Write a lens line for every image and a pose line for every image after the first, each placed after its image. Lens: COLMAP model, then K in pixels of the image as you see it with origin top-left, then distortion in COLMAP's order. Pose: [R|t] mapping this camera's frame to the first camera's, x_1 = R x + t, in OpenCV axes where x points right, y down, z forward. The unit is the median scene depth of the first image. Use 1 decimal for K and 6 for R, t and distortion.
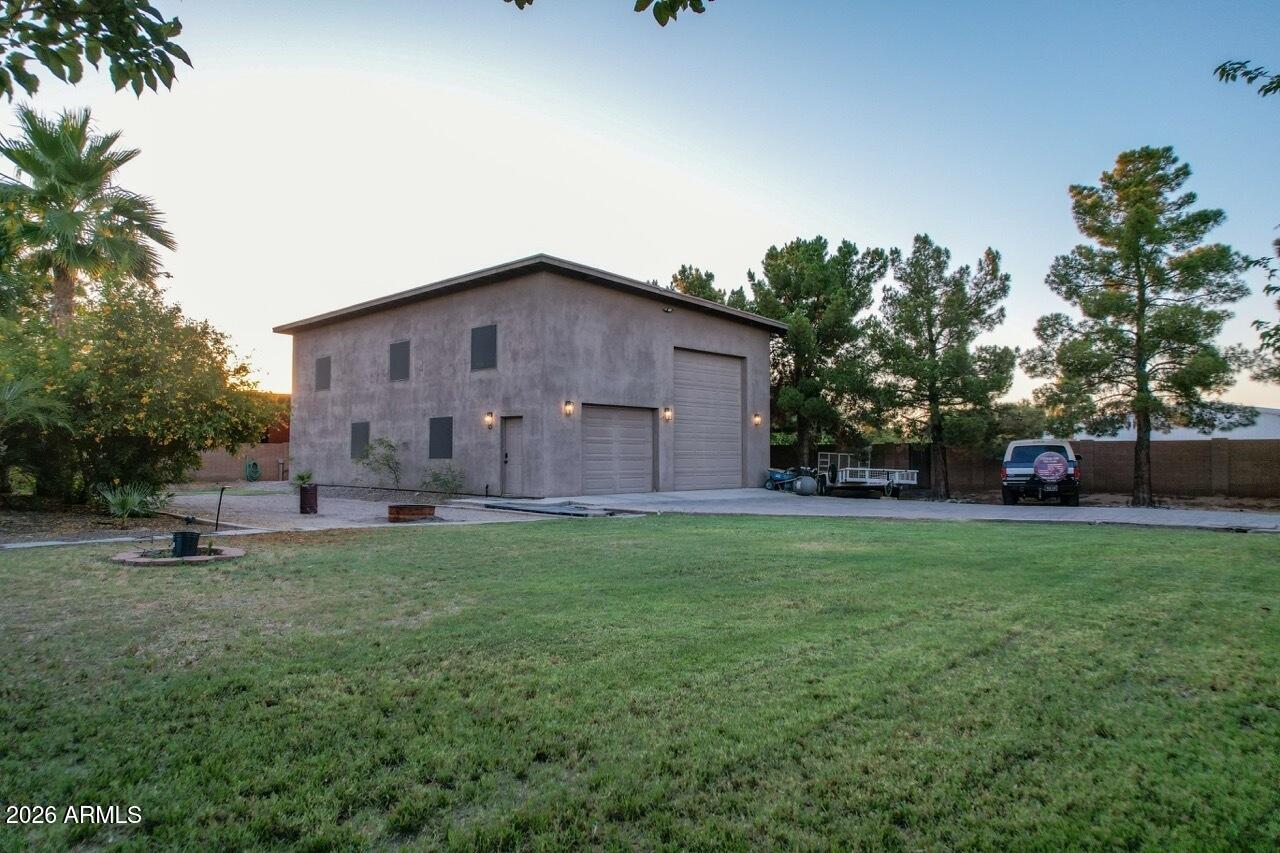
lens RADIAL K [[821.6, 0, 640.8], [0, 821.6, 418.5], [0, 0, 1]] dist [-0.043691, 0.039116]
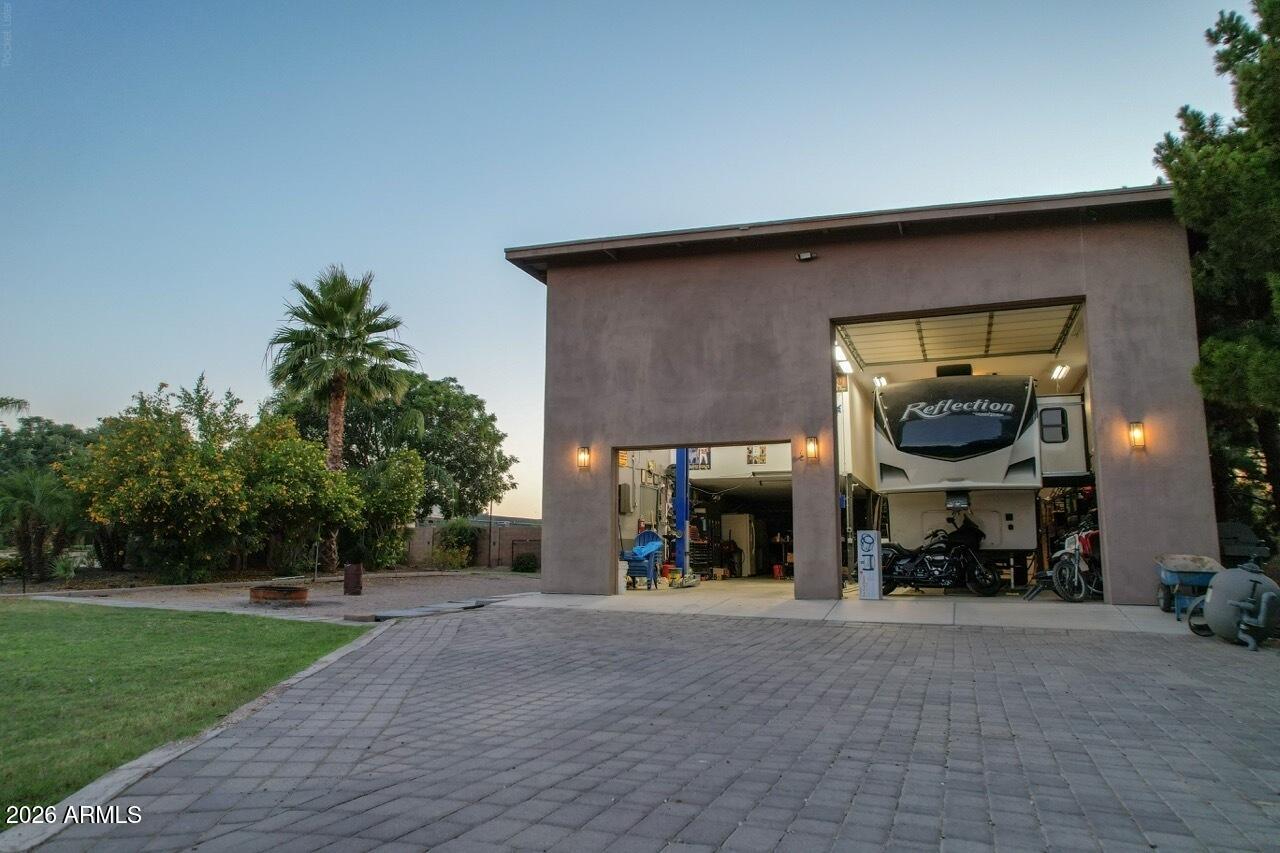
lens RADIAL K [[821.6, 0, 641.6], [0, 821.6, 428.3], [0, 0, 1]] dist [-0.043691, 0.039116]
pose [[0.399989, -0.124848, -0.907977, 0.495277], [0.048057, 0.992173, -0.115255, 0.038859], [0.915259, 0.002466, 0.402858, 0.731746]]
